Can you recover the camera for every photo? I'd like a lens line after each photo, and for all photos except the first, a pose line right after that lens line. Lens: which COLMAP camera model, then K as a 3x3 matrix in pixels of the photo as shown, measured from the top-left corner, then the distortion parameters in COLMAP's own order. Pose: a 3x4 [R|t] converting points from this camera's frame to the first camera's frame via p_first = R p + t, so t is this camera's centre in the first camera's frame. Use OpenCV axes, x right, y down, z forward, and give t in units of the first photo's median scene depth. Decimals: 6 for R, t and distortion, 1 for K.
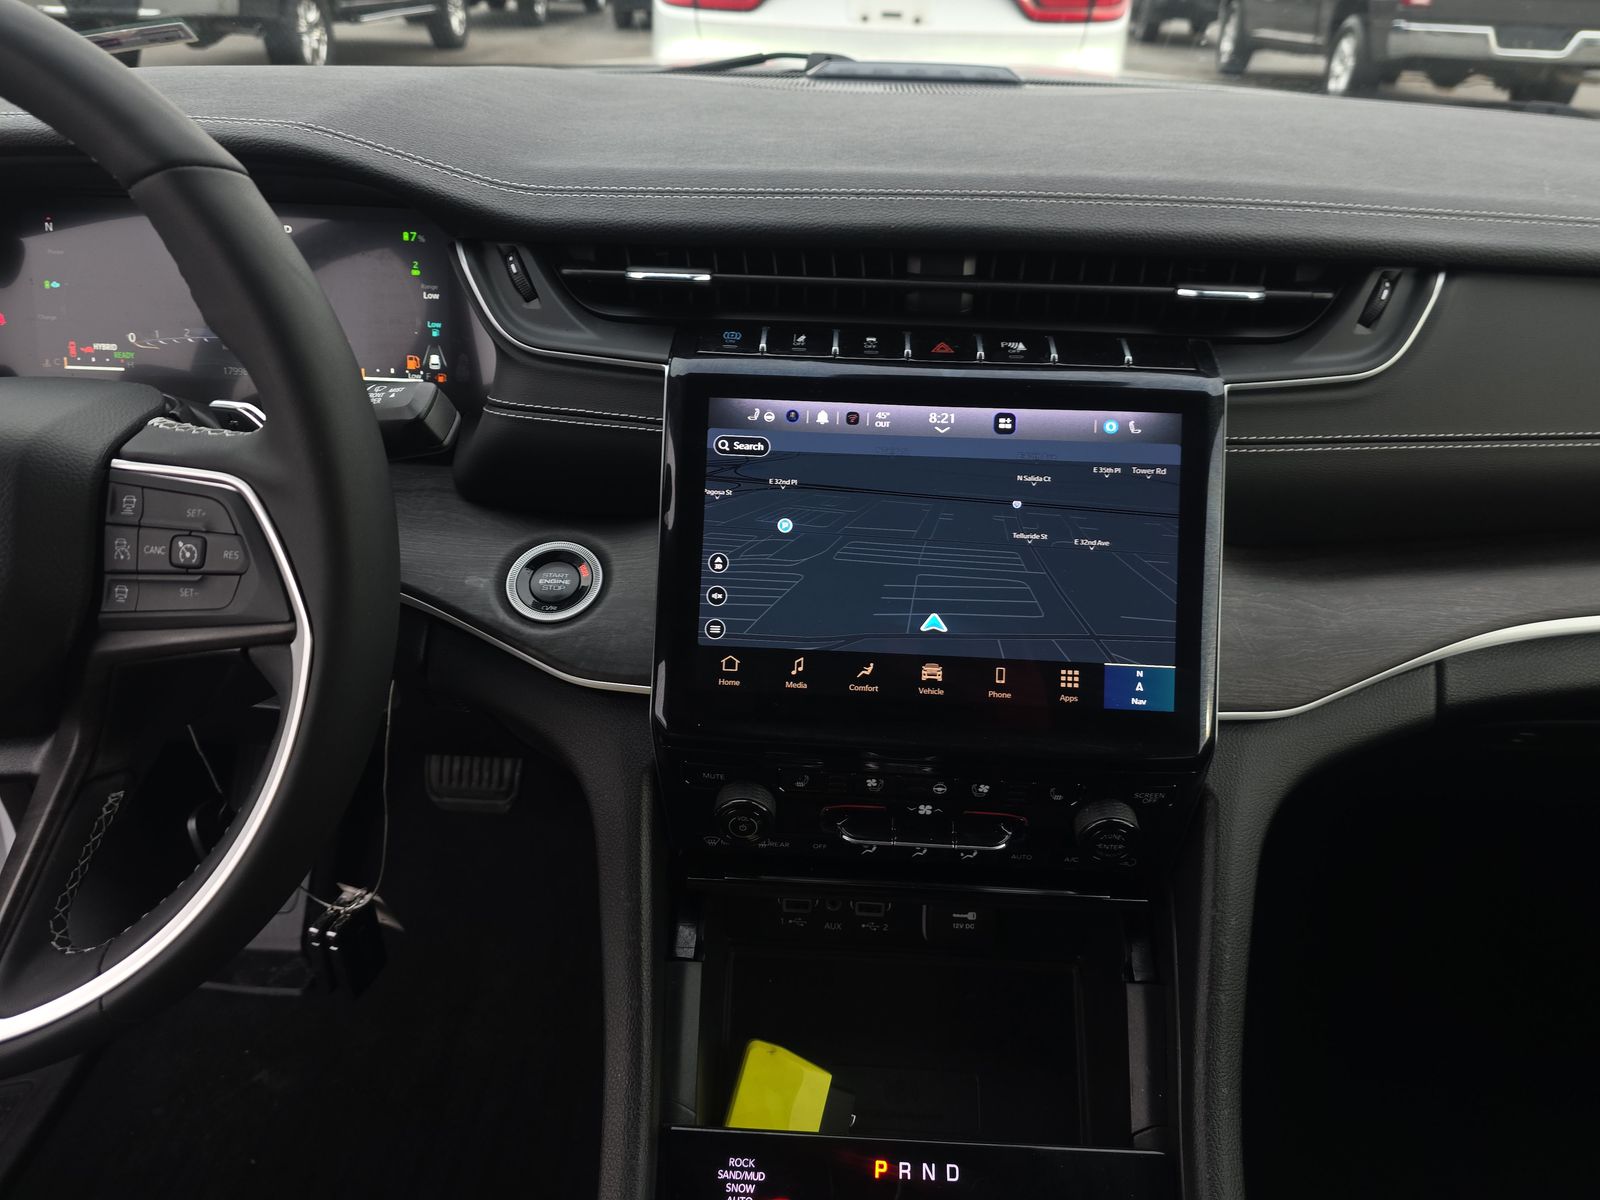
lens RADIAL K [[1158.7, 0, 800.0], [0, 1158.7, 600.0], [0, 0, 1]] dist [0.052590, -0.097945]
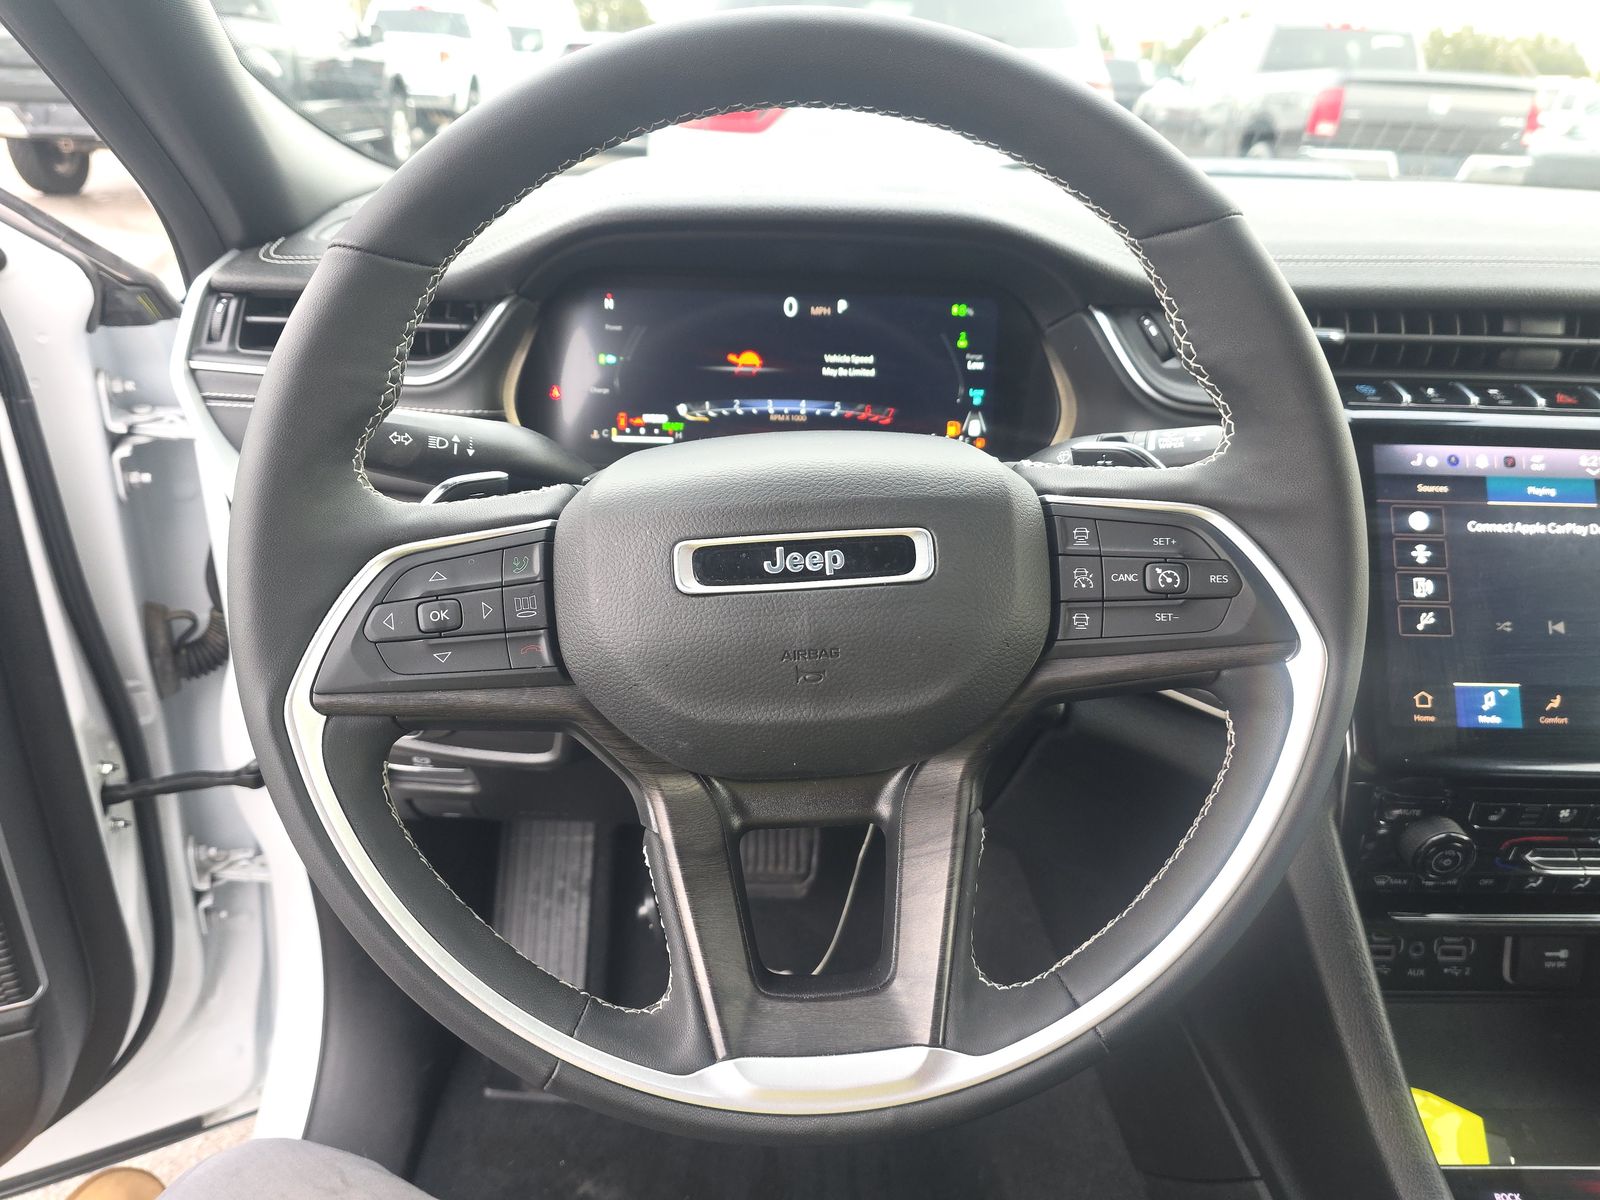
lens RADIAL K [[1158.7, 0, 800.0], [0, 1158.7, 600.0], [0, 0, 1]] dist [0.052590, -0.097945]
pose [[0.999131, -0.020867, 0.036079, -0.632624], [0.023986, 0.995805, -0.088303, 0.044107], [-0.034085, 0.089091, 0.995440, -0.010951]]
